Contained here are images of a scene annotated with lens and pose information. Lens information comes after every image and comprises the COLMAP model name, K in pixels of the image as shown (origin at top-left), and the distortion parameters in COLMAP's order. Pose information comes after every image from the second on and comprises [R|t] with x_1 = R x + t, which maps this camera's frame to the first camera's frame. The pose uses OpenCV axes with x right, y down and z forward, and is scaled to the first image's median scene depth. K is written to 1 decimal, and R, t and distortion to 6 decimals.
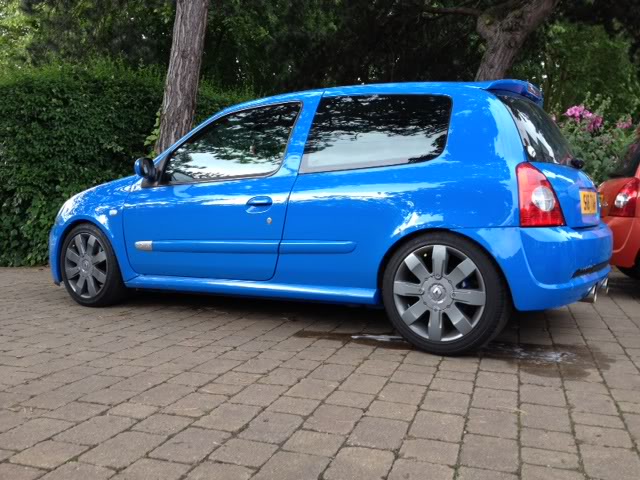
lens RADIAL K [[590.8, 0, 322.5], [0, 590.8, 239.8], [0, 0, 1]] dist [0.030332, 0.000000]
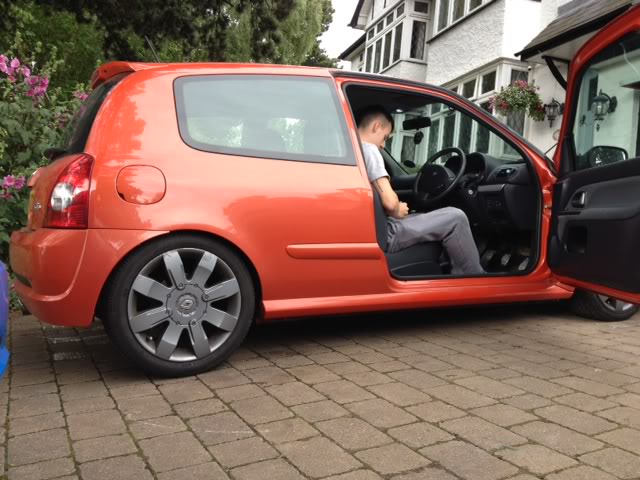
lens RADIAL K [[590.8, 0, 321.7], [0, 590.8, 244.6], [0, 0, 1]] dist [0.030332, 0.000000]
pose [[0.700474, -0.070762, 0.710162, 0.460000], [0.078282, 0.996686, 0.022098, -0.029664], [-0.709372, 0.040114, 0.703692, 0.758076]]
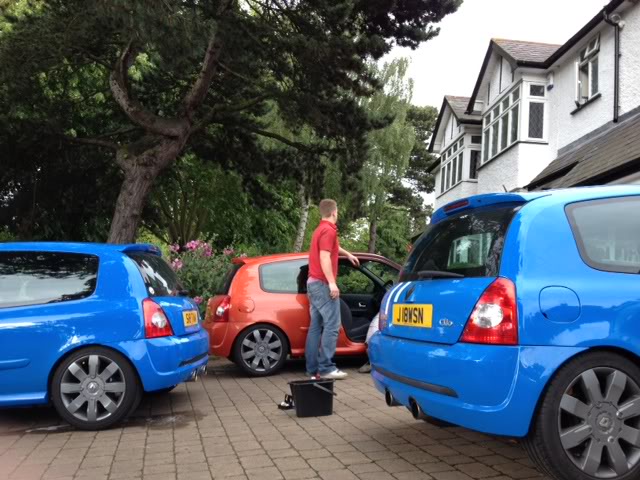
lens RADIAL K [[590.8, 0, 321.0], [0, 590.8, 237.3], [0, 0, 1]] dist [0.030332, 0.000000]
pose [[0.839670, 0.006196, 0.543062, -0.136368], [0.088435, 0.985029, -0.147974, -0.011329], [-0.535849, 0.172275, 0.826551, -0.599262]]
